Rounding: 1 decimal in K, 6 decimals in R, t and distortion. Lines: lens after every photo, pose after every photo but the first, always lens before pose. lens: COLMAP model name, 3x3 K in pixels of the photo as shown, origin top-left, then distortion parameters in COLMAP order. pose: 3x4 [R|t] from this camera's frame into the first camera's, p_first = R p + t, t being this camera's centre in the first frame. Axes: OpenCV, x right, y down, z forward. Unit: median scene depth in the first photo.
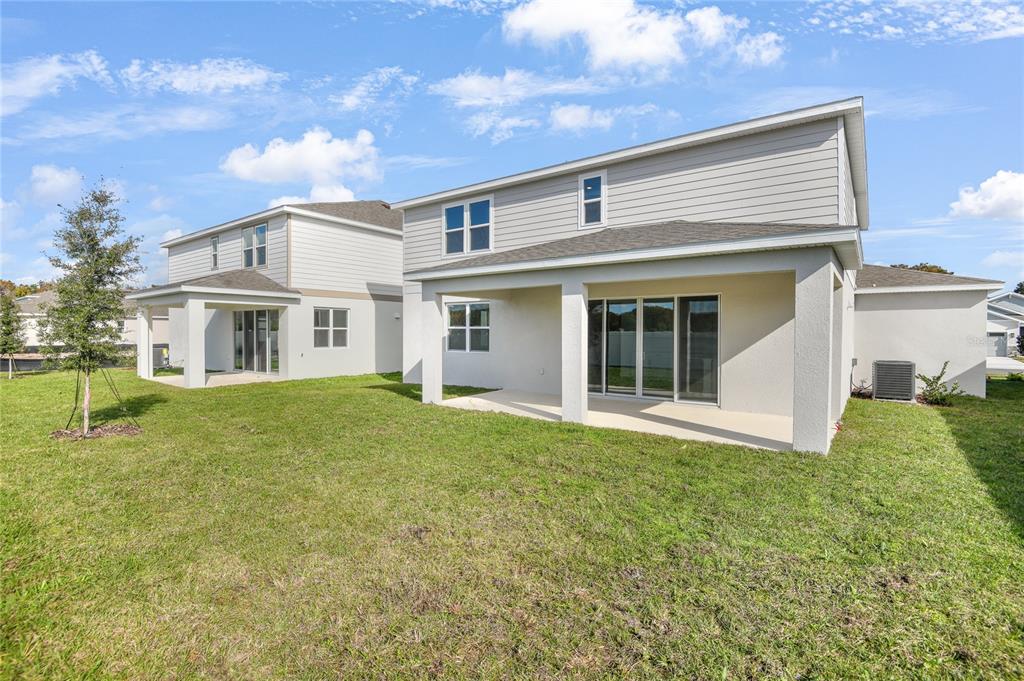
lens RADIAL K [[490.2, 0, 509.4], [0, 490.2, 337.0], [0, 0, 1]] dist [-0.001234, -0.030003]
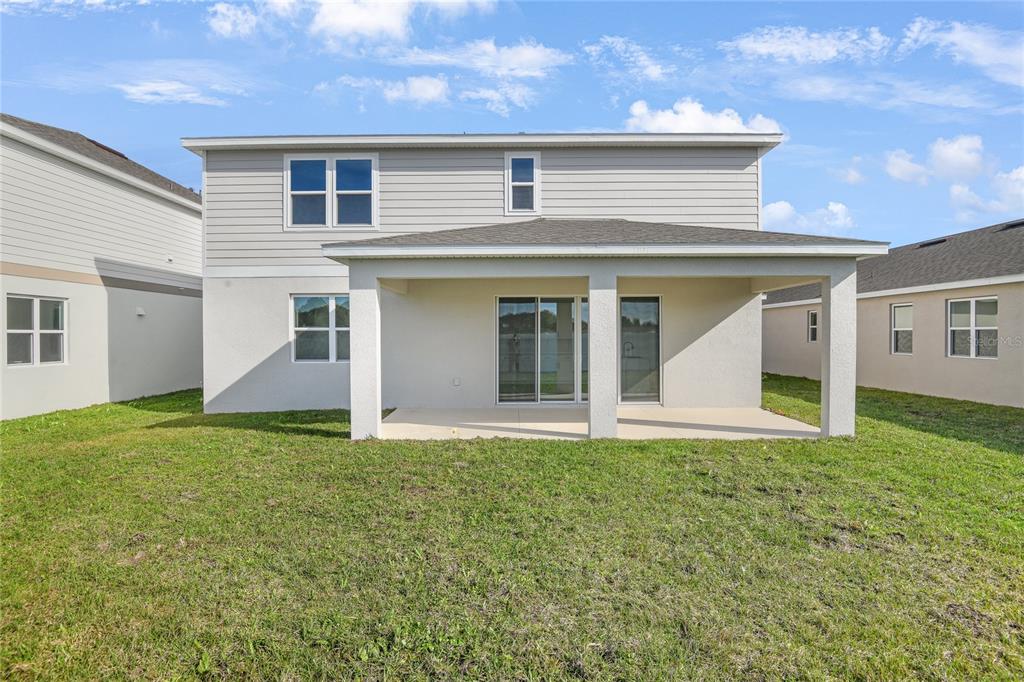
lens RADIAL K [[490.2, 0, 509.4], [0, 490.2, 337.5], [0, 0, 1]] dist [-0.001234, -0.030003]
pose [[0.799257, -0.011711, 0.600875, -0.329021], [0.014191, 0.999899, 0.000611, -0.003170], [-0.600821, 0.008039, 0.799343, 0.269989]]
